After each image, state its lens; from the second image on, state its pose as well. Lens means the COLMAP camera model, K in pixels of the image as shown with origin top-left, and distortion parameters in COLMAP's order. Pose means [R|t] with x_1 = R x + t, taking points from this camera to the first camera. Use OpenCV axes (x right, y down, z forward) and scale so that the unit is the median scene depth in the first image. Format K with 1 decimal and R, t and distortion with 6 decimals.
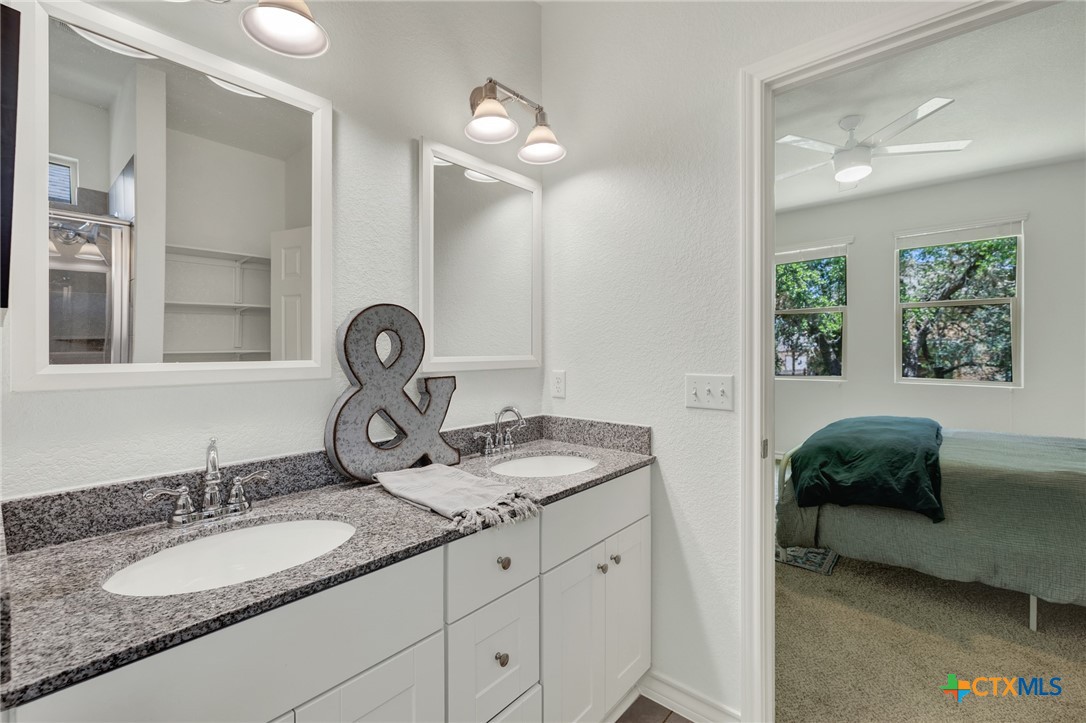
lens RADIAL K [[466.9, 0, 541.6], [0, 466.9, 352.3], [0, 0, 1]] dist [-0.000538, 0.000835]
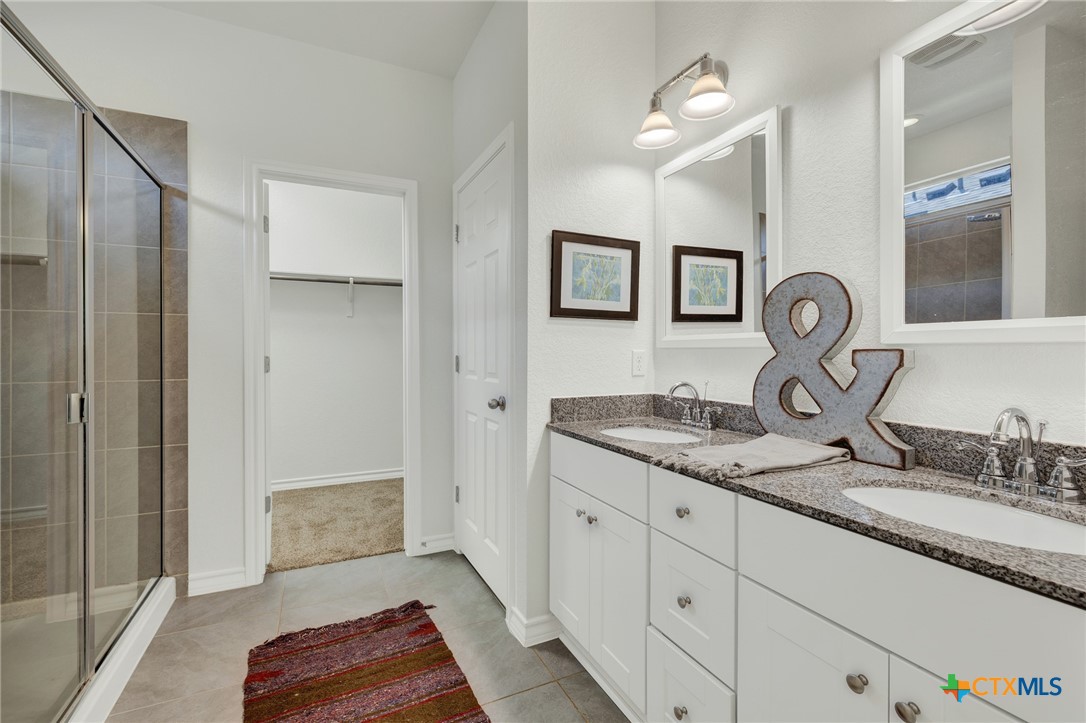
lens RADIAL K [[466.9, 0, 534.2], [0, 466.9, 354.4], [0, 0, 1]] dist [-0.000538, 0.000835]
pose [[-0.402137, 0.008490, -0.915540, 0.824766], [-0.001307, 0.999951, 0.009847, 0.061302], [0.915579, 0.005156, -0.402106, 0.890740]]
